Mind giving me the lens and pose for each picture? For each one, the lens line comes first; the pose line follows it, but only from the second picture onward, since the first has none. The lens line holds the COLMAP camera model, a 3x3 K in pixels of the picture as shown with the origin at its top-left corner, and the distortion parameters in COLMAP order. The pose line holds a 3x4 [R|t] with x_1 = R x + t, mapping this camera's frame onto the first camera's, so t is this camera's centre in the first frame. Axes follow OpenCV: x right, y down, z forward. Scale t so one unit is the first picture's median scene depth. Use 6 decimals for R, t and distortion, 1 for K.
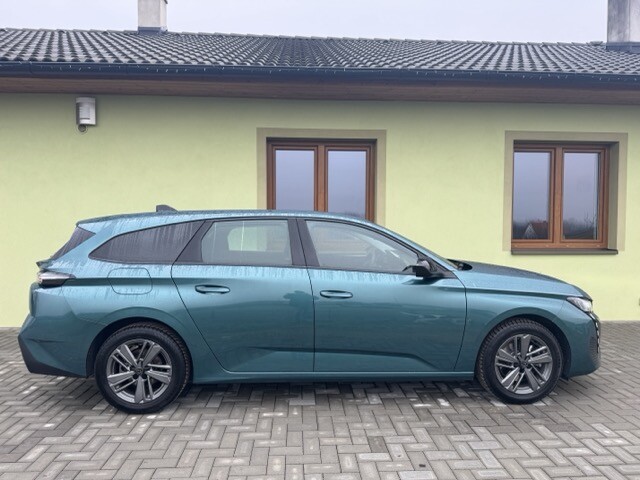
lens RADIAL K [[445.5, 0, 320.3], [0, 445.5, 244.7], [0, 0, 1]] dist [0.027362, -0.037357]
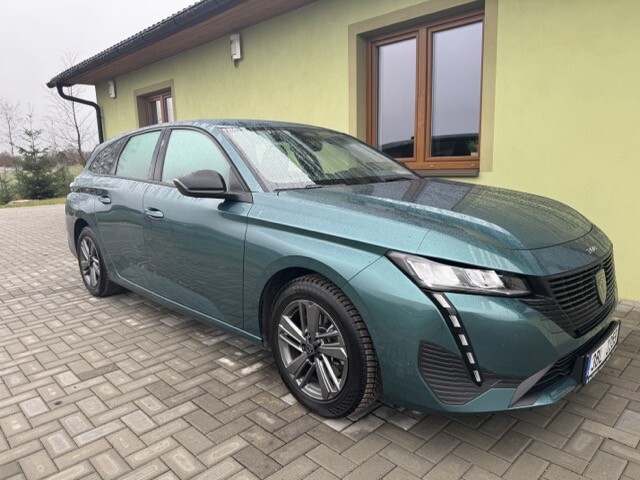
lens RADIAL K [[446.6, 0, 318.3], [0, 446.6, 239.5], [0, 0, 1]] dist [0.027700, -0.035077]
pose [[0.655534, 0.112505, -0.746738, 0.947075], [-0.002460, 0.989153, 0.146868, 0.033846], [0.755161, -0.094440, 0.648701, 0.670754]]
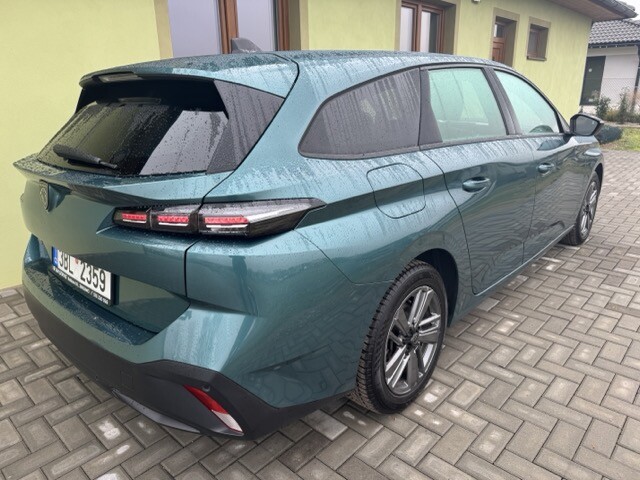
lens RADIAL K [[445.5, 0, 320.3], [0, 445.5, 244.7], [0, 0, 1]] dist [0.027362, -0.037357]
pose [[0.724622, -0.239766, 0.646093, -0.836484], [0.055484, 0.954780, 0.292091, -0.014134], [-0.686910, -0.175808, 0.705157, 0.692312]]
